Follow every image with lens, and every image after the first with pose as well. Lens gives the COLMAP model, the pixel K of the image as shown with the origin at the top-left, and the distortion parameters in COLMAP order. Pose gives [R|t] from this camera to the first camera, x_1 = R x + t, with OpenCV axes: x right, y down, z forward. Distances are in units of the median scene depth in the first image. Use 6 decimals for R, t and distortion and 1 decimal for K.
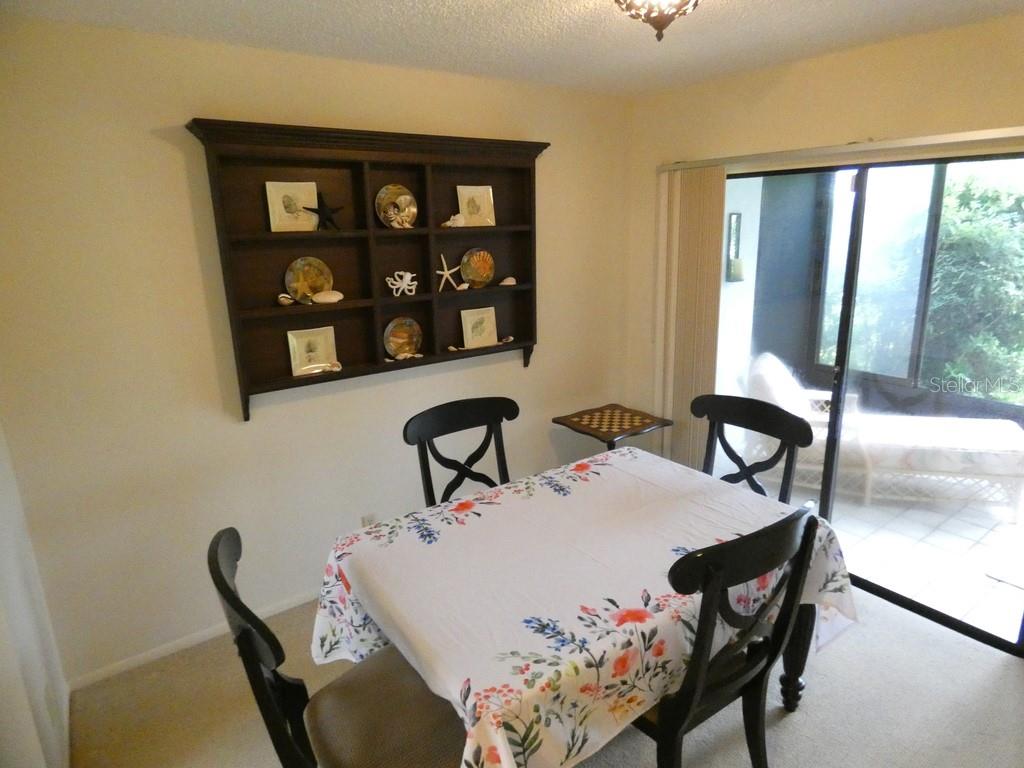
lens RADIAL K [[604.8, 0, 512.0], [0, 604.8, 384.0], [0, 0, 1]] dist [0.007161, 0.000448]
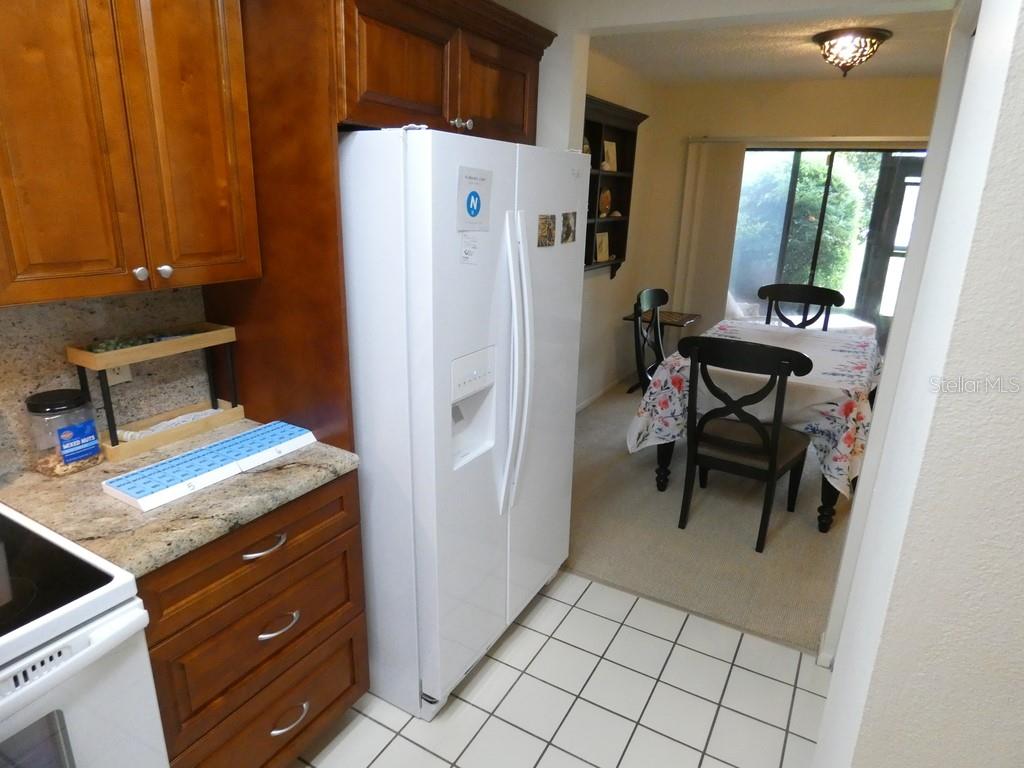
lens RADIAL K [[610.8, 0, 526.8], [0, 610.8, 381.7], [0, 0, 1]] dist [0.014491, -0.000278]
pose [[0.903956, -0.077695, 0.420507, -0.671227], [0.056230, 0.996414, 0.063225, 0.093796], [-0.423912, -0.033508, 0.905084, -0.161470]]
